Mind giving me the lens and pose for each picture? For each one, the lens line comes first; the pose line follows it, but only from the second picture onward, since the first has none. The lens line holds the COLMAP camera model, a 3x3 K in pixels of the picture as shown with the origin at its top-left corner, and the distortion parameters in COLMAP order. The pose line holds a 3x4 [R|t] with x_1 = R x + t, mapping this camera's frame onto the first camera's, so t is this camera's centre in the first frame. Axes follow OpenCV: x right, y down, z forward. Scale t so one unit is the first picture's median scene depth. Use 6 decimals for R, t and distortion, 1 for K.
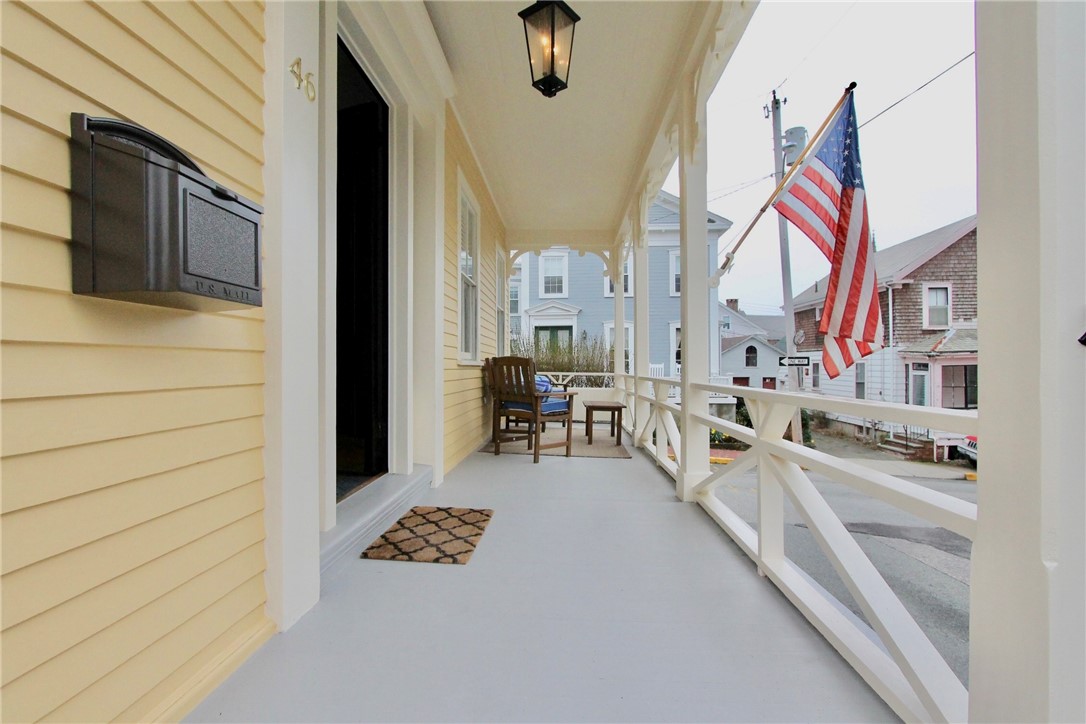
lens RADIAL K [[509.4, 0, 538.5], [0, 509.4, 365.7], [0, 0, 1]] dist [-0.017909, 0.001793]
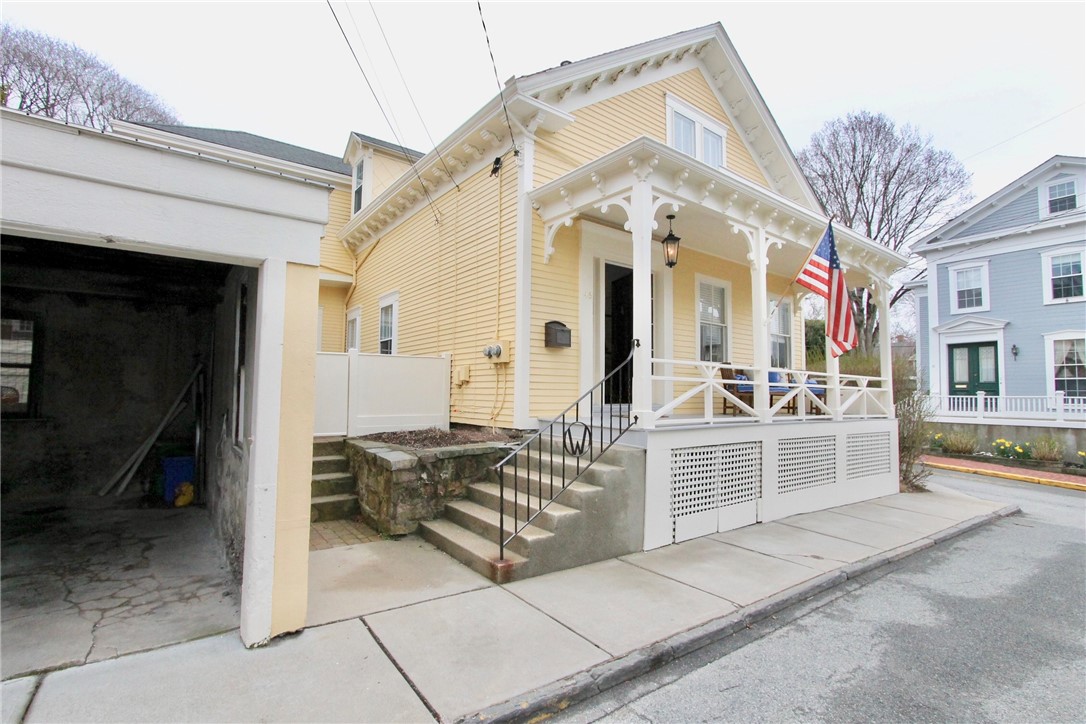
lens RADIAL K [[509.4, 0, 538.5], [0, 509.4, 365.7], [0, 0, 1]] dist [-0.017909, 0.001793]
pose [[0.649296, -0.038899, -0.759541, 0.210653], [-0.010841, 0.998116, -0.060386, 0.026202], [0.760459, 0.047442, 0.647651, -0.175800]]
